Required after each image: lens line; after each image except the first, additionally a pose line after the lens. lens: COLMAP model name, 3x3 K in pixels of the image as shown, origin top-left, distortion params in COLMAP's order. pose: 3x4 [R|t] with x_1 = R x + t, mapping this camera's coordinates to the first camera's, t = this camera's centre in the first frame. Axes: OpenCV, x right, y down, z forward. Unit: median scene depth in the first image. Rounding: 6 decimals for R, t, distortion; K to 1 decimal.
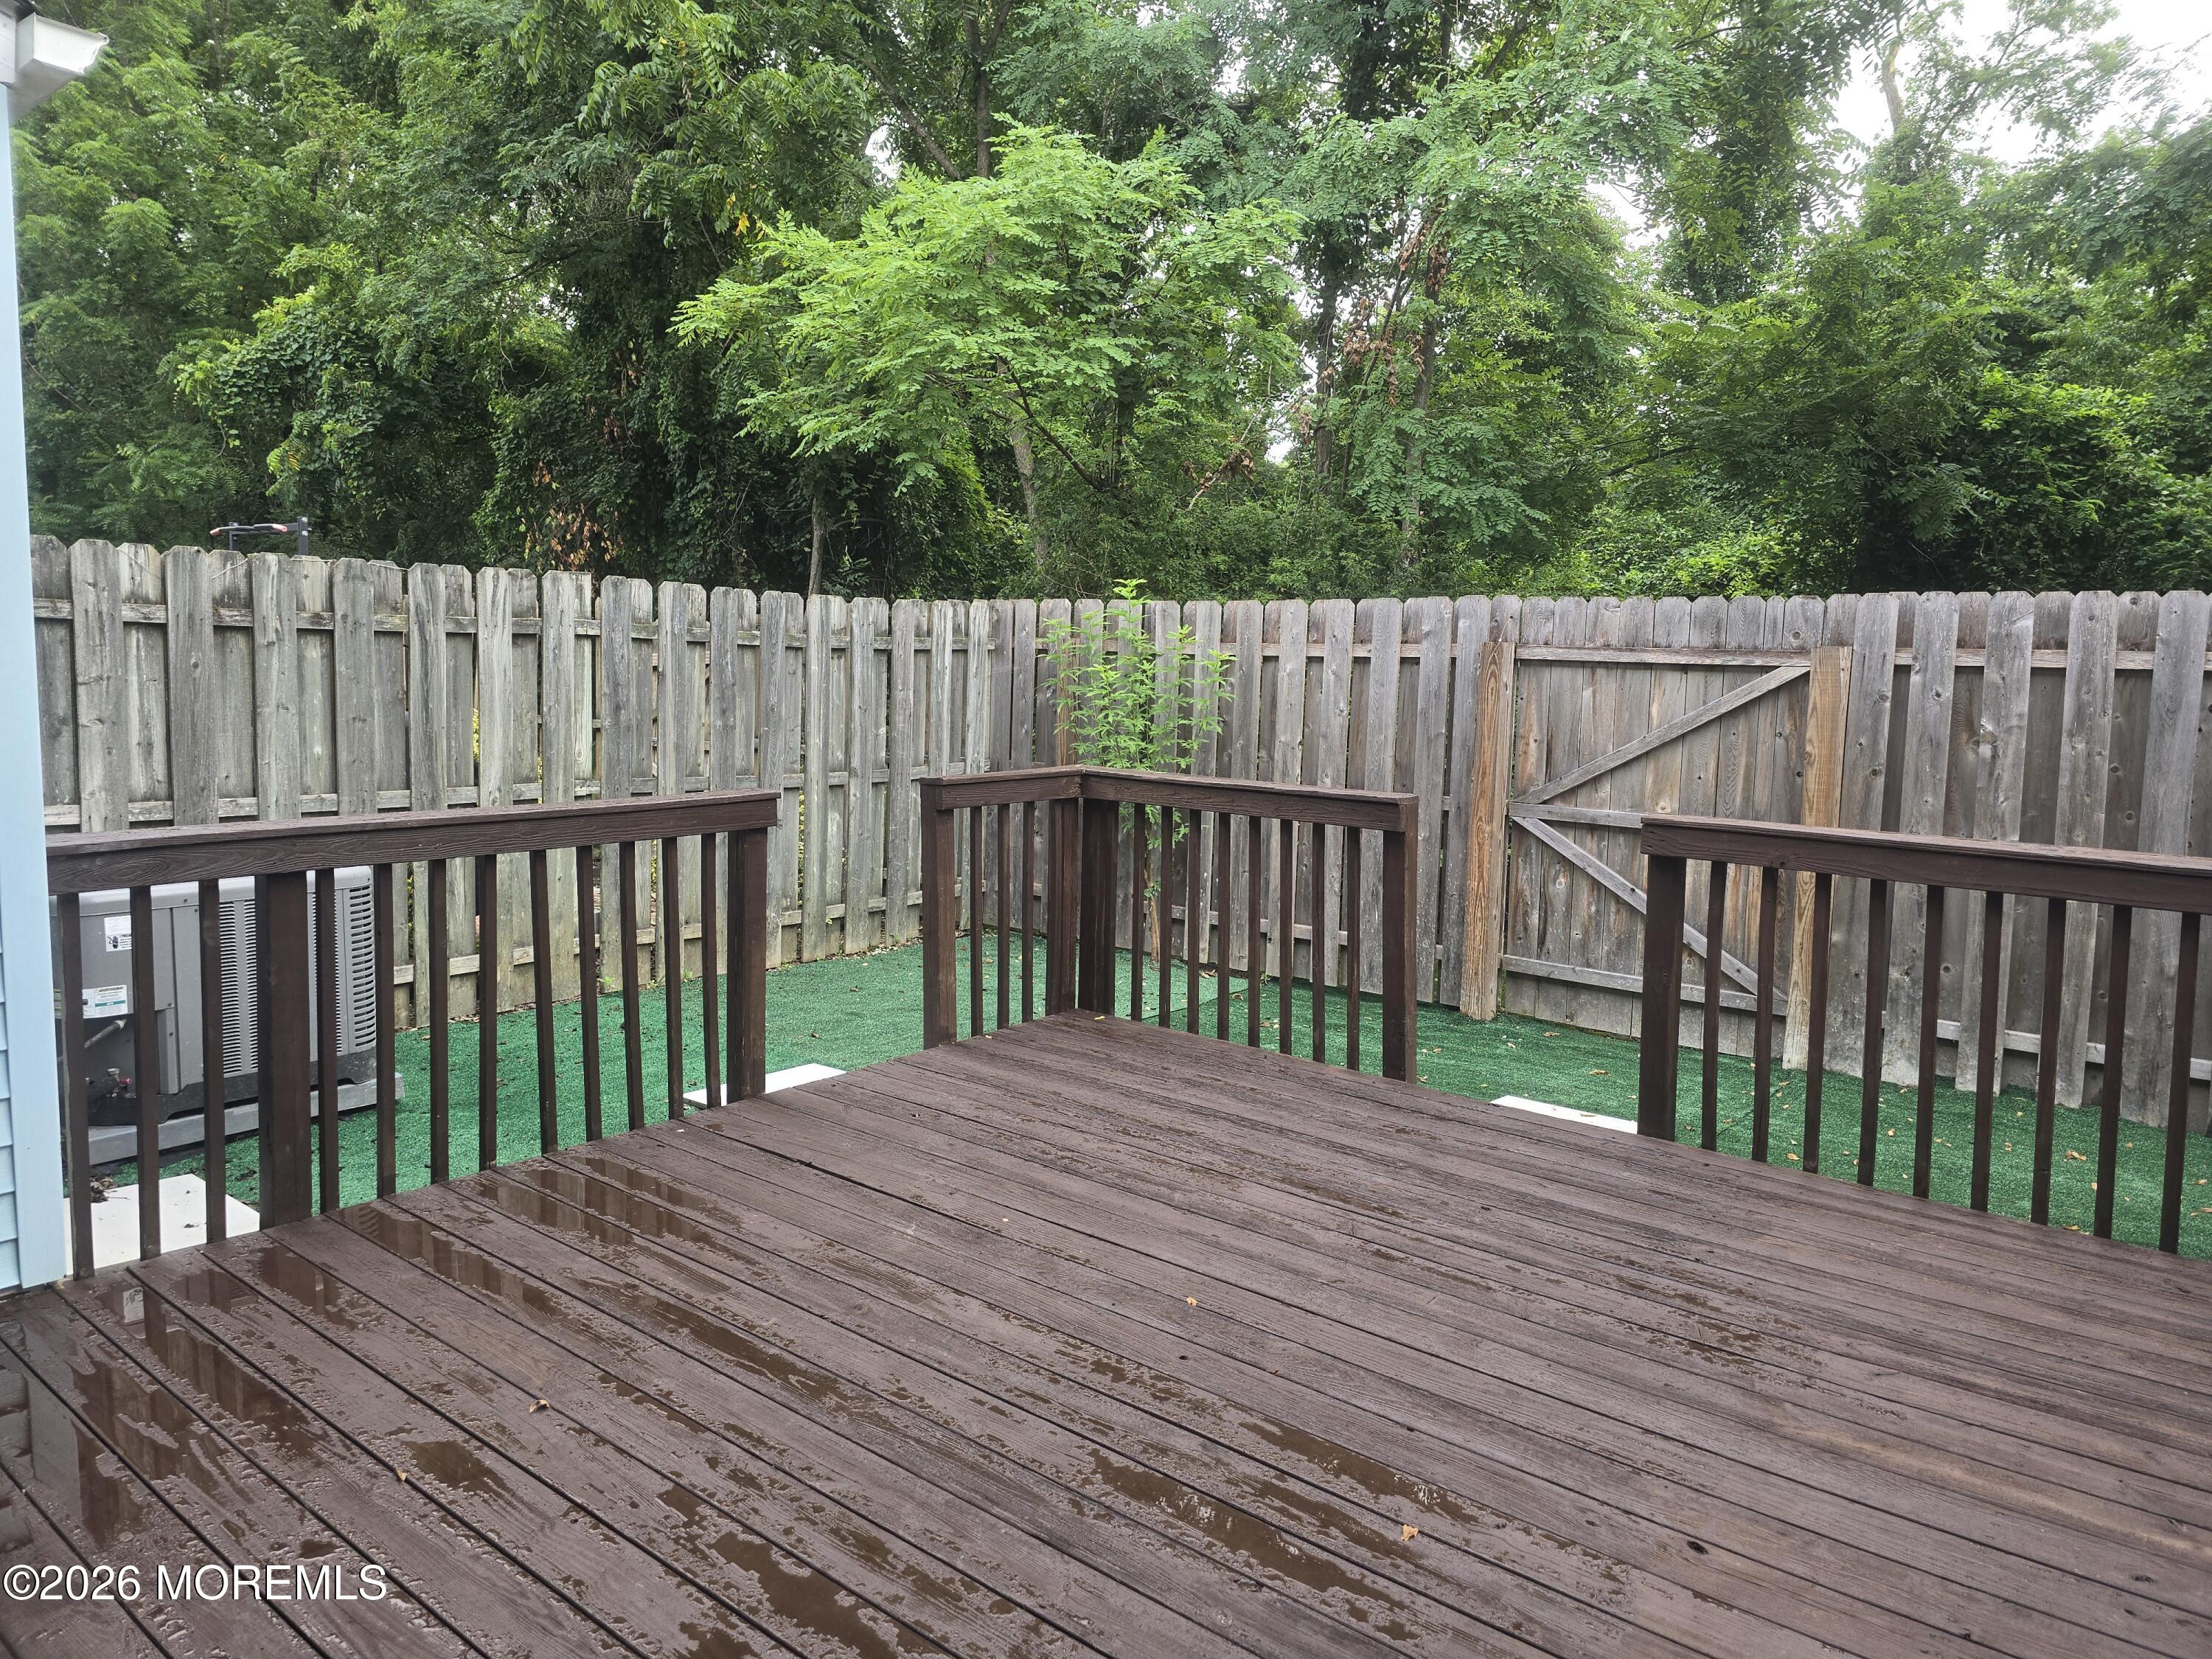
lens RADIAL K [[1494.0, 0, 1128.8], [0, 1494.0, 829.6], [0, 0, 1]] dist [0.066618, -0.049591]
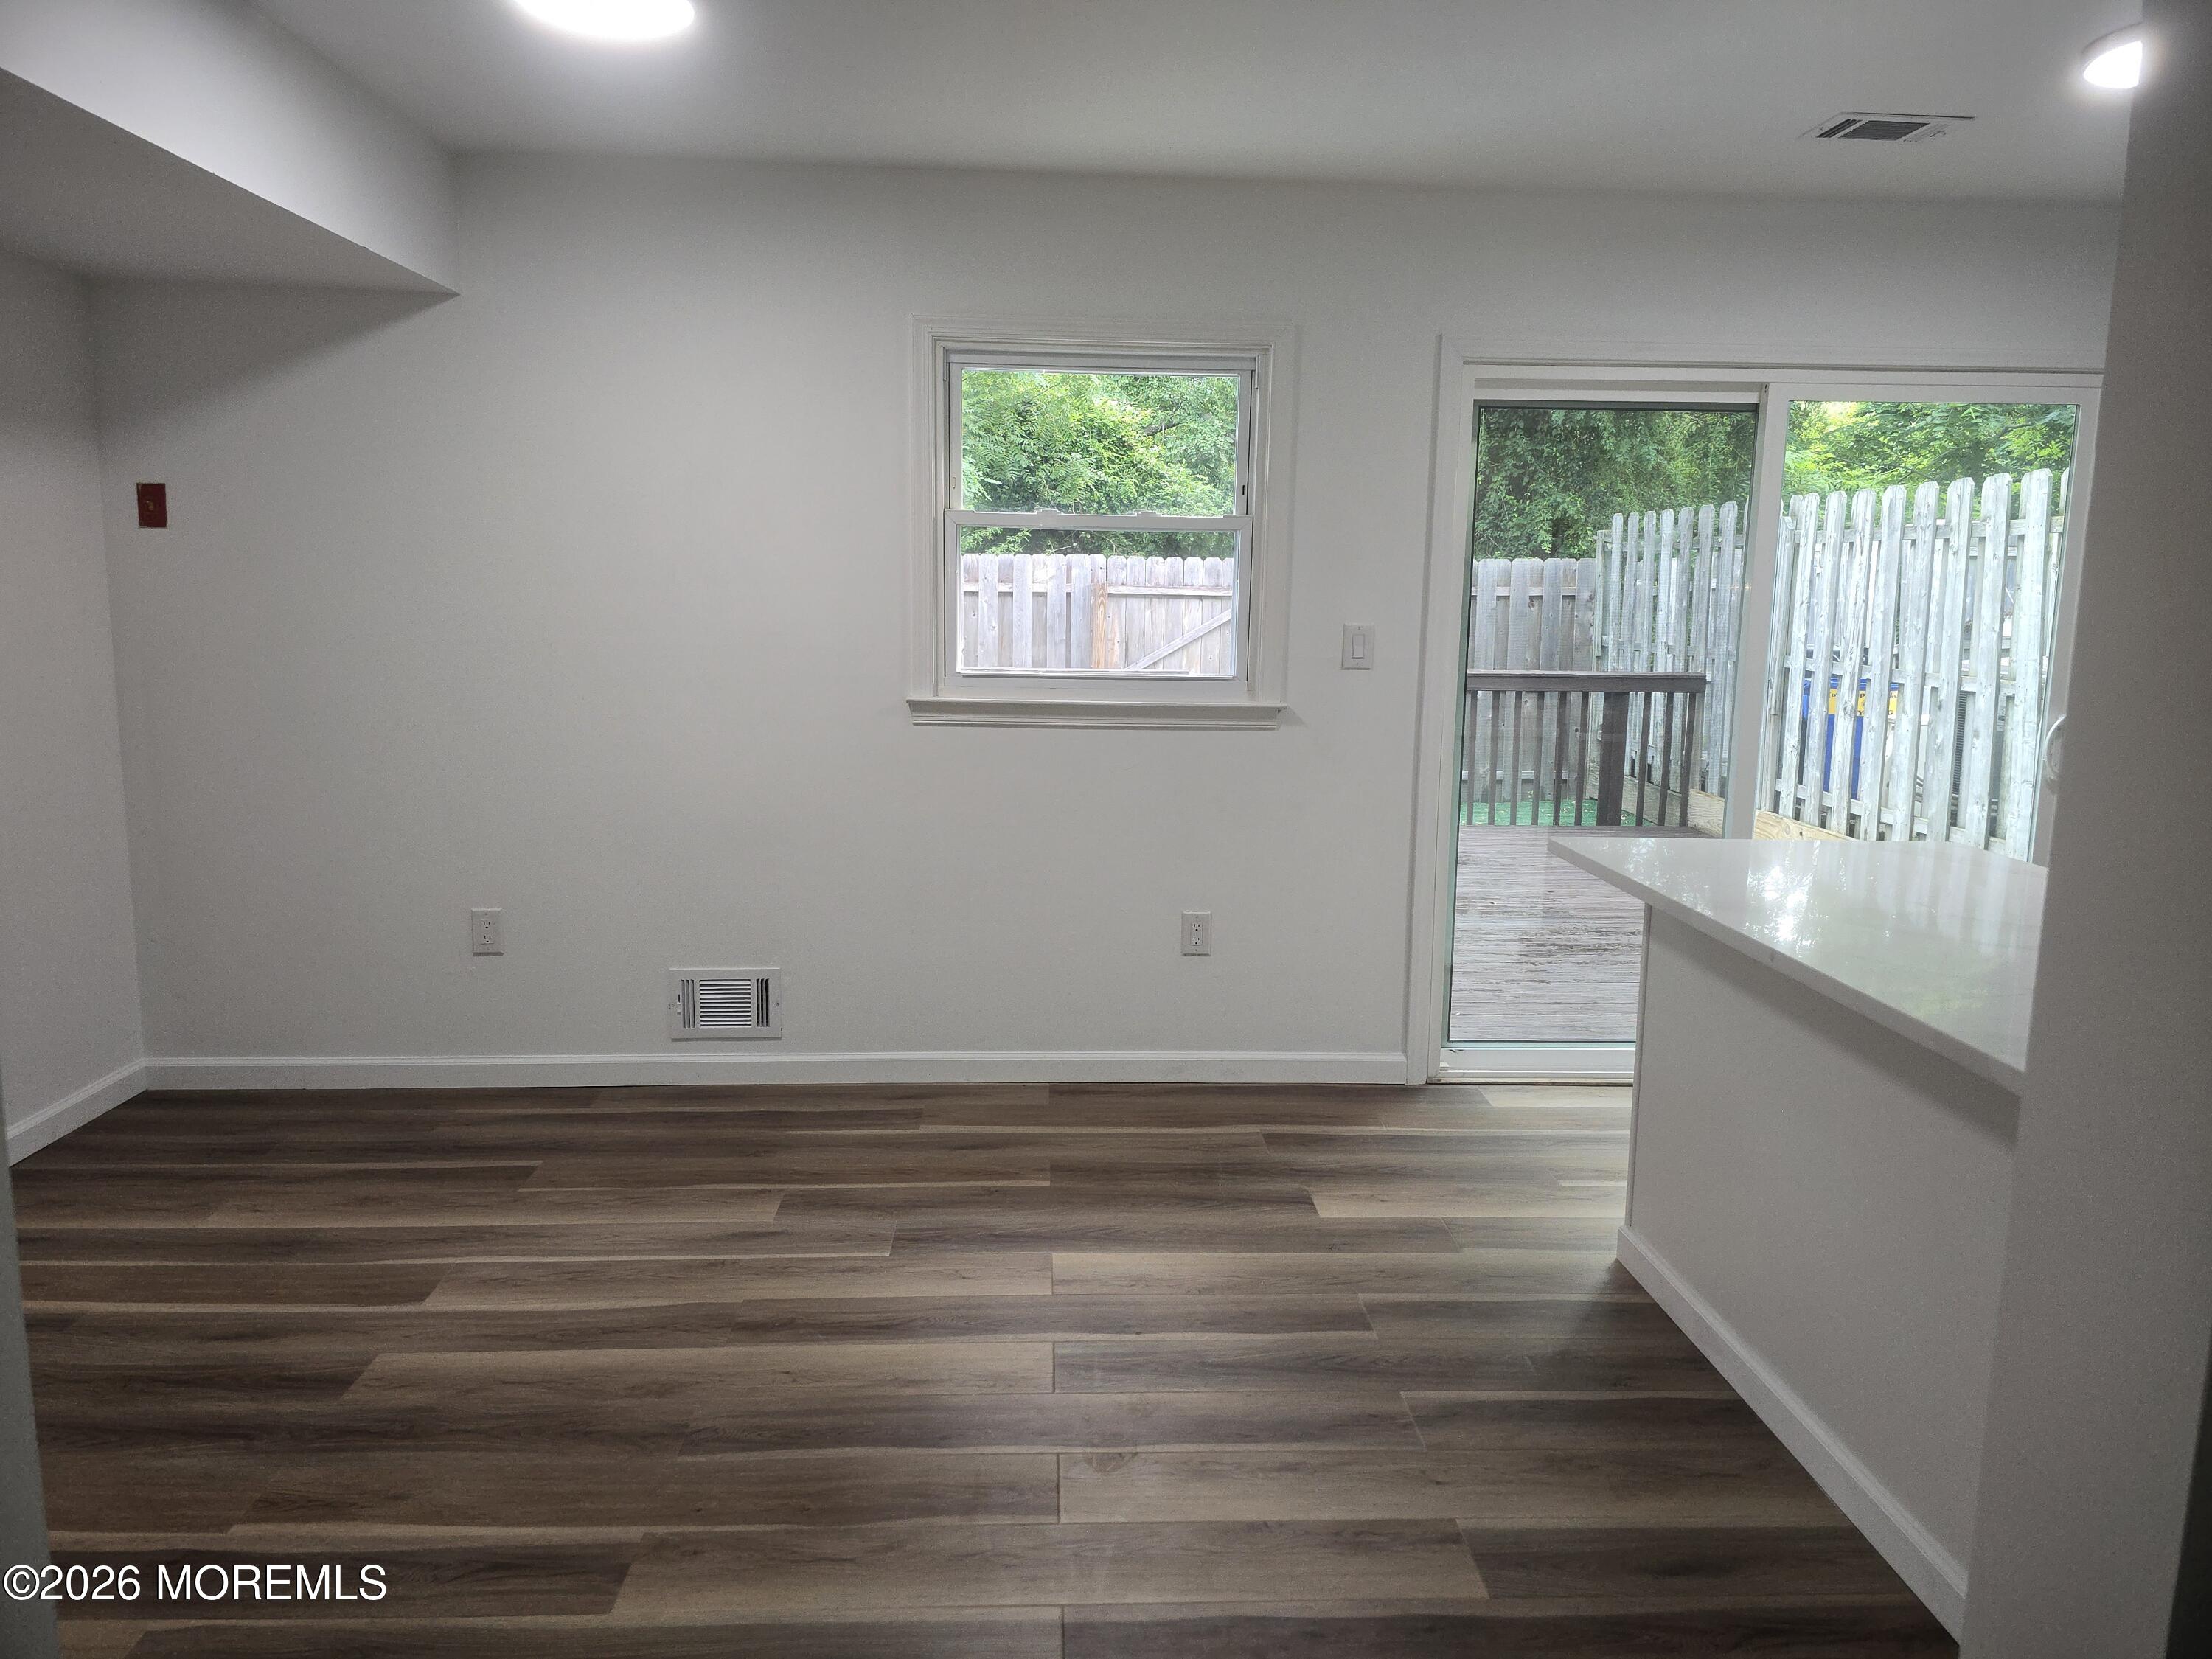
lens RADIAL K [[1494.0, 0, 1108.2], [0, 1494.0, 825.5], [0, 0, 1]] dist [0.066618, -0.049591]
pose [[0.738707, -0.120939, 0.663088, -1.129277], [0.085225, 0.992635, 0.086100, 0.000343], [-0.668617, -0.007091, 0.743573, -0.314301]]
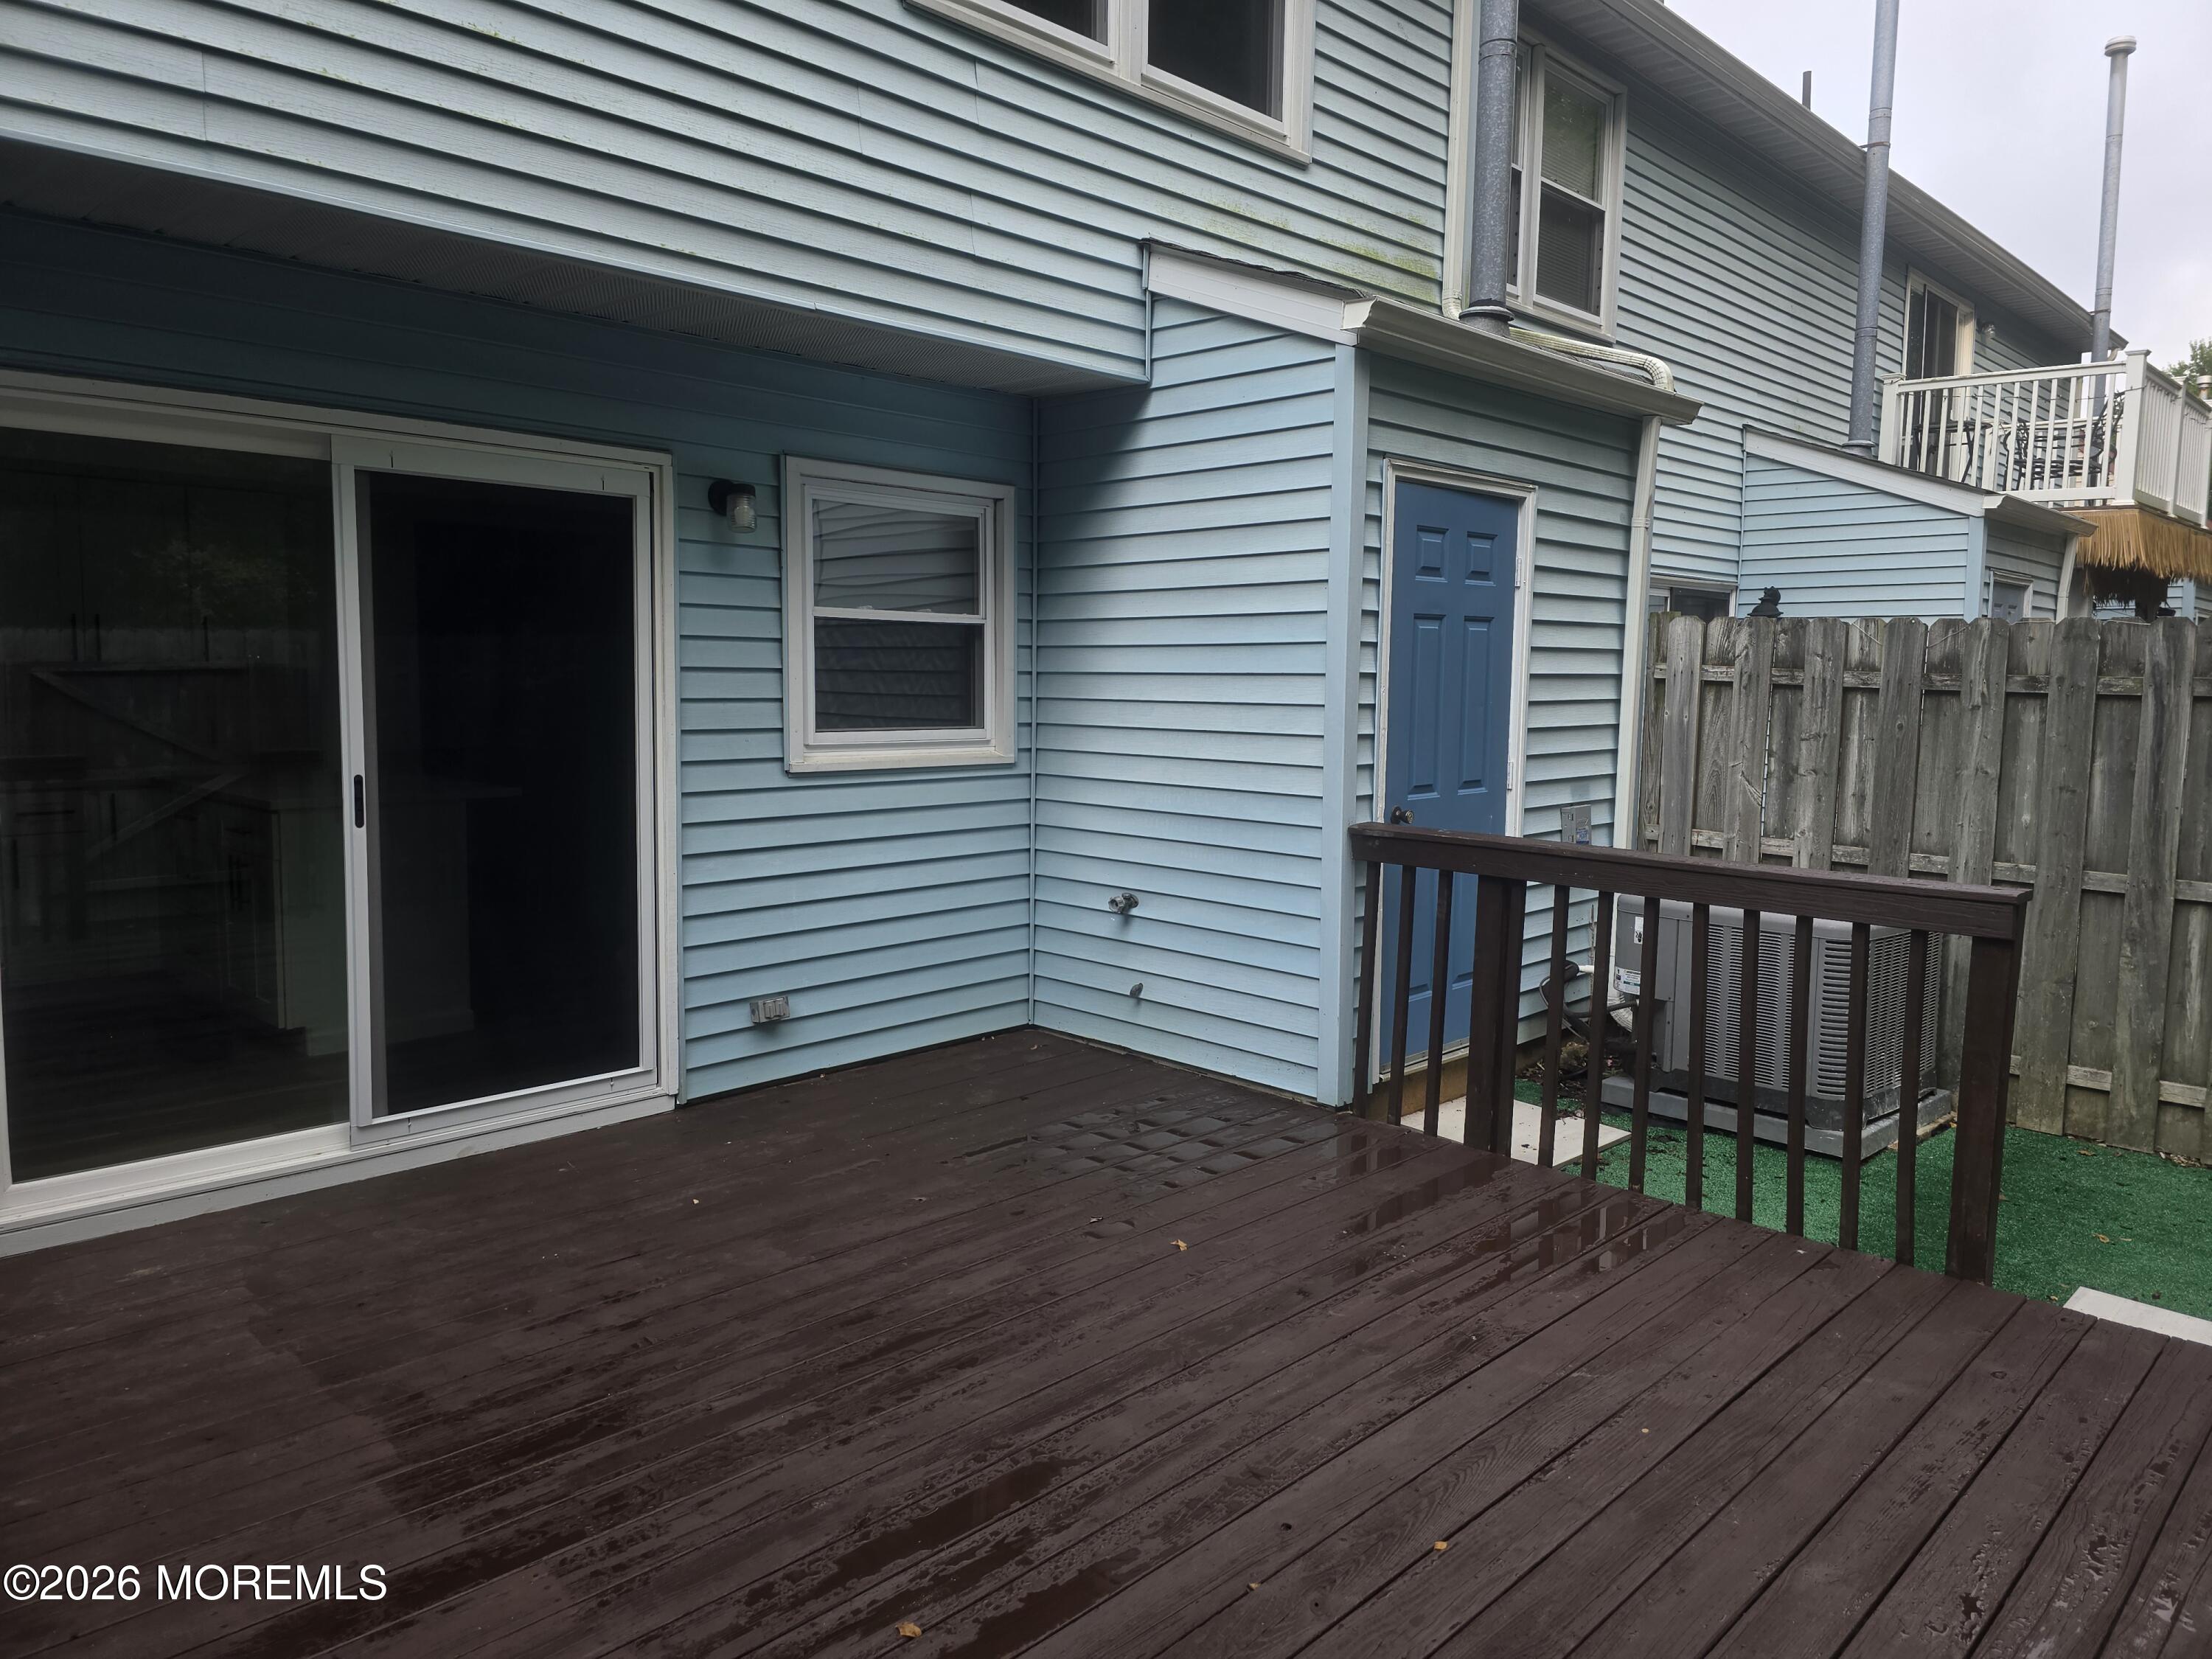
lens RADIAL K [[1494.0, 0, 1113.2], [0, 1494.0, 821.6], [0, 0, 1]] dist [0.066618, -0.049591]
pose [[-0.090108, 0.076016, -0.993027, 0.532682], [-0.139629, 0.986271, 0.088169, -0.061090], [0.986095, 0.146600, -0.078257, 0.568694]]
